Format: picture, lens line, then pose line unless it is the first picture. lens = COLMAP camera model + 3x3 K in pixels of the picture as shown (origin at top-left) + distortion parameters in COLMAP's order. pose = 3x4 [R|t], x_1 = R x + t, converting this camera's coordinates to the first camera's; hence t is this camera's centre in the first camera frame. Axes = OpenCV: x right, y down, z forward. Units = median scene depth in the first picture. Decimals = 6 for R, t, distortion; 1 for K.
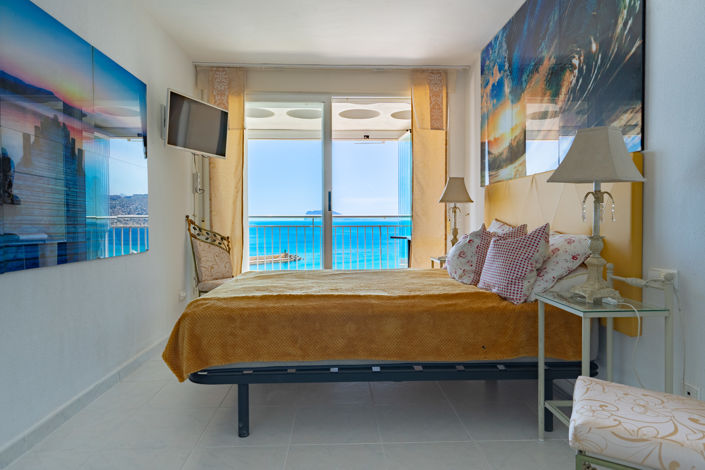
lens RADIAL K [[447.0, 0, 352.5], [0, 447.0, 232.7], [0, 0, 1]] dist [0.039170, 0.000628]
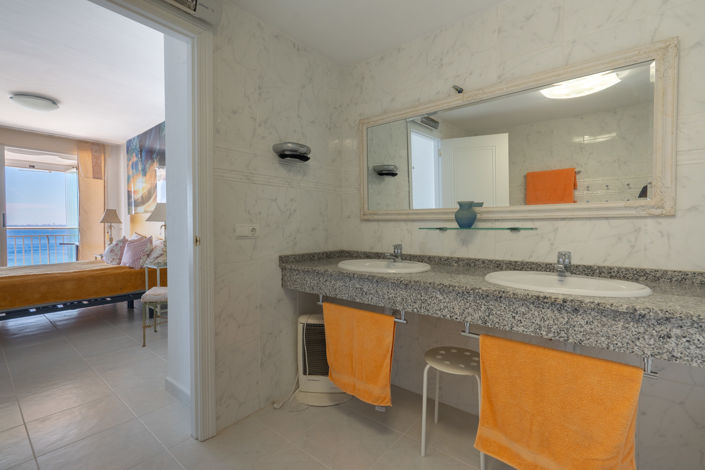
lens RADIAL K [[332.1, 0, 357.0], [0, 332.1, 234.5], [0, 0, 1]] dist [-0.000572, 0.000585]
pose [[0.673307, -0.013445, 0.739241, -0.093478], [0.018218, 0.999833, 0.001591, -0.006014], [-0.739139, 0.012396, 0.673439, -0.645255]]
